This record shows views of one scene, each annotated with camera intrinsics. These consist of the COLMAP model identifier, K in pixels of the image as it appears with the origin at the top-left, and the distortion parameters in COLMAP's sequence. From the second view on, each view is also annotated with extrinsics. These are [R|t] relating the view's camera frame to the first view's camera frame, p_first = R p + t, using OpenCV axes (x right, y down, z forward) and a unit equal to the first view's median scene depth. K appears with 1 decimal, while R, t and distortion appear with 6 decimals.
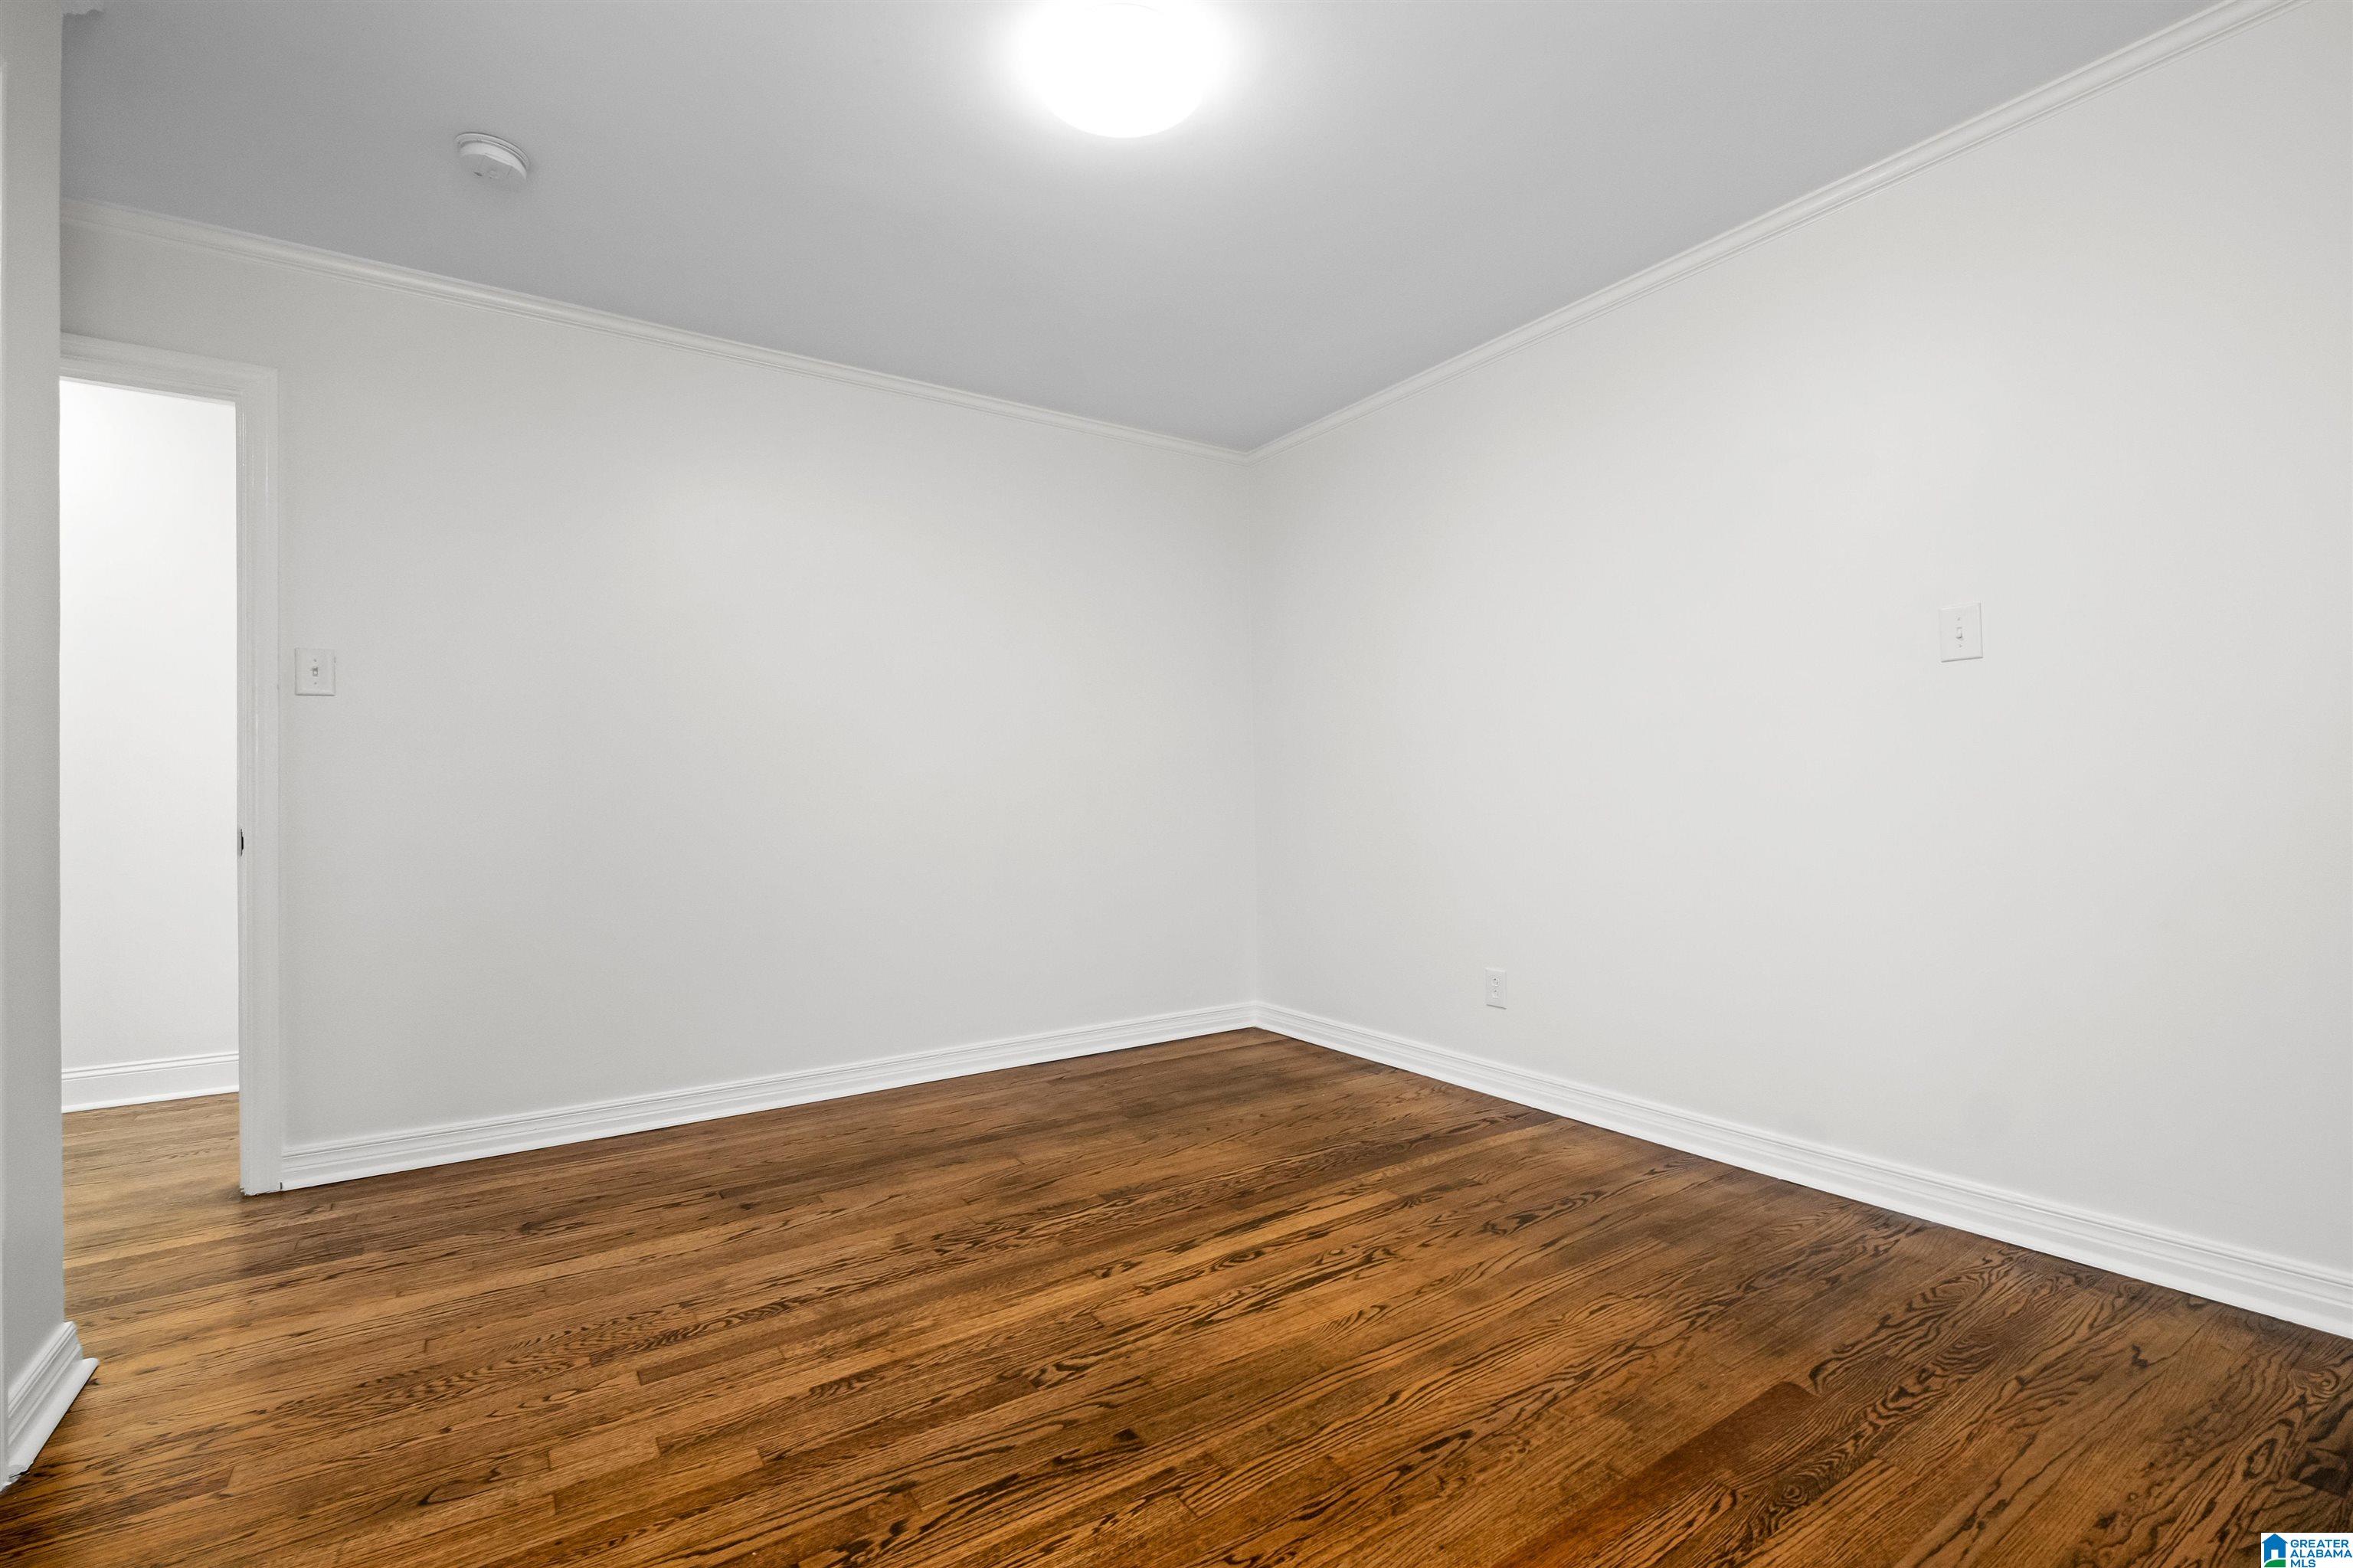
lens RADIAL K [[1030.3, 0, 1173.3], [0, 1030.3, 791.0], [0, 0, 1]] dist [-0.000856, 0.000047]
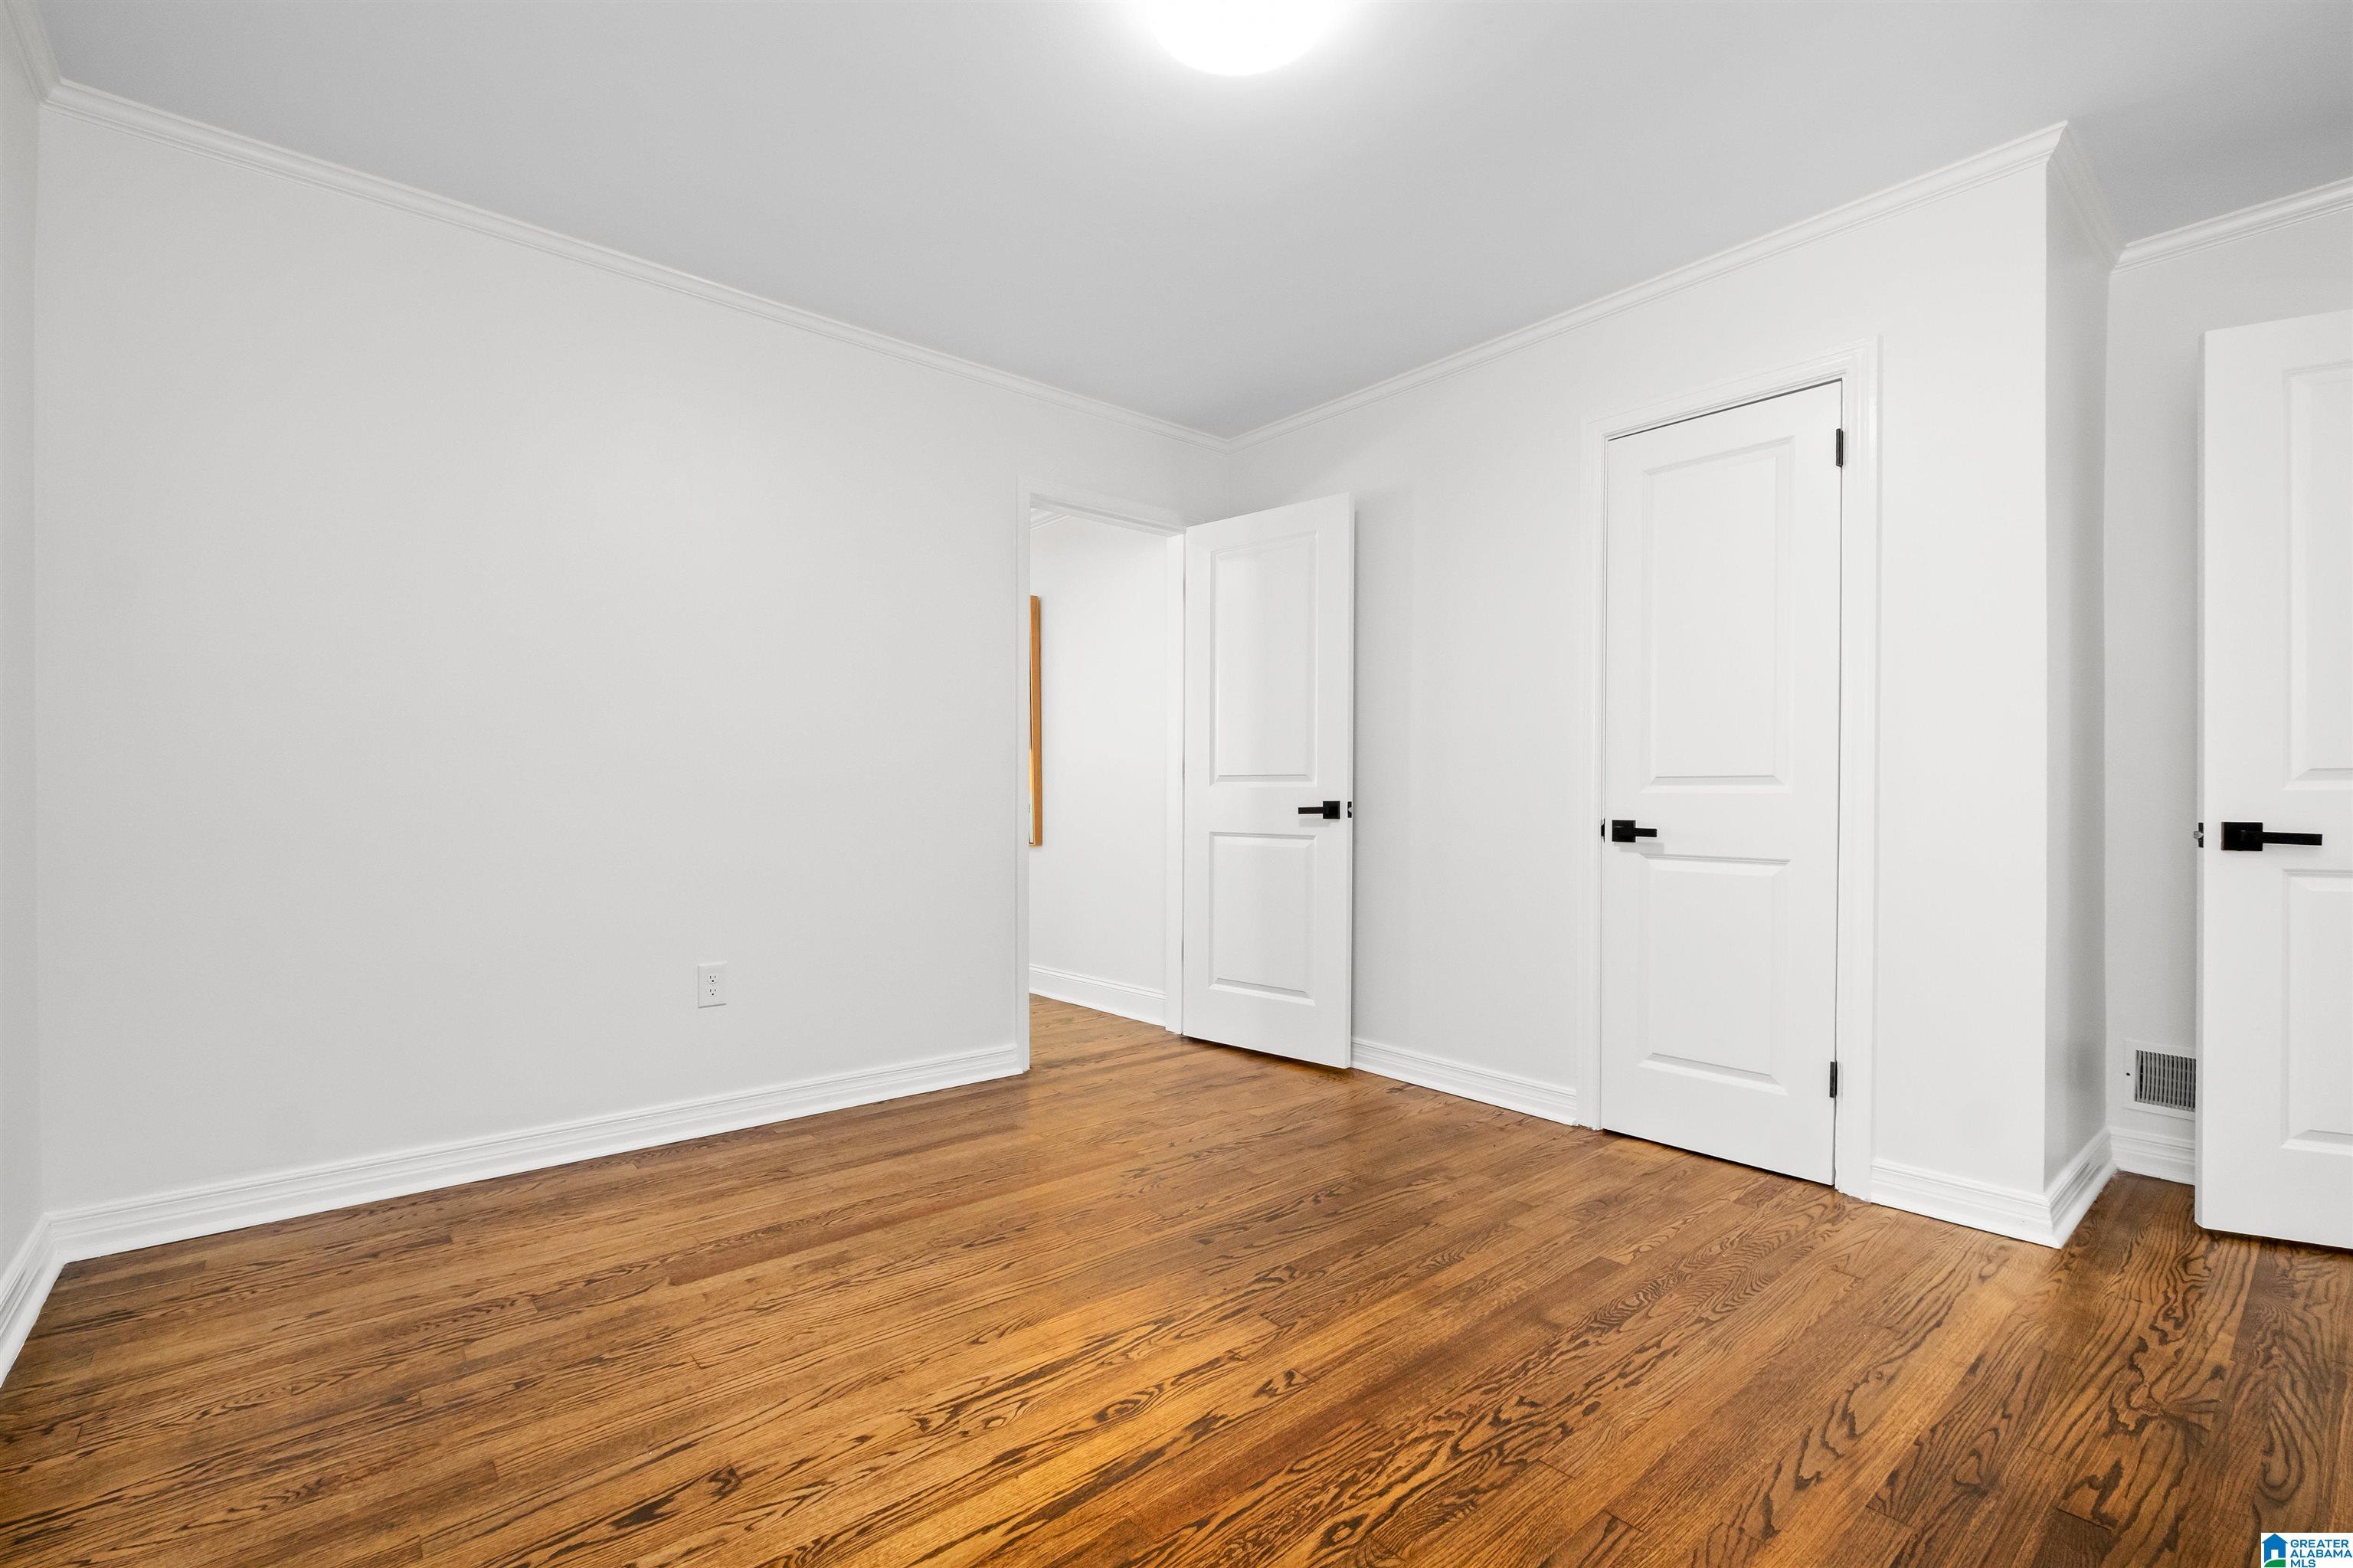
lens RADIAL K [[1030.3, 0, 1177.1], [0, 1030.3, 794.8], [0, 0, 1]] dist [-0.000856, 0.000047]
pose [[-0.993552, 0.009674, -0.112964, 0.115106], [0.010773, 0.999900, -0.009117, 0.012892], [0.112864, -0.010276, -0.993557, 1.858258]]
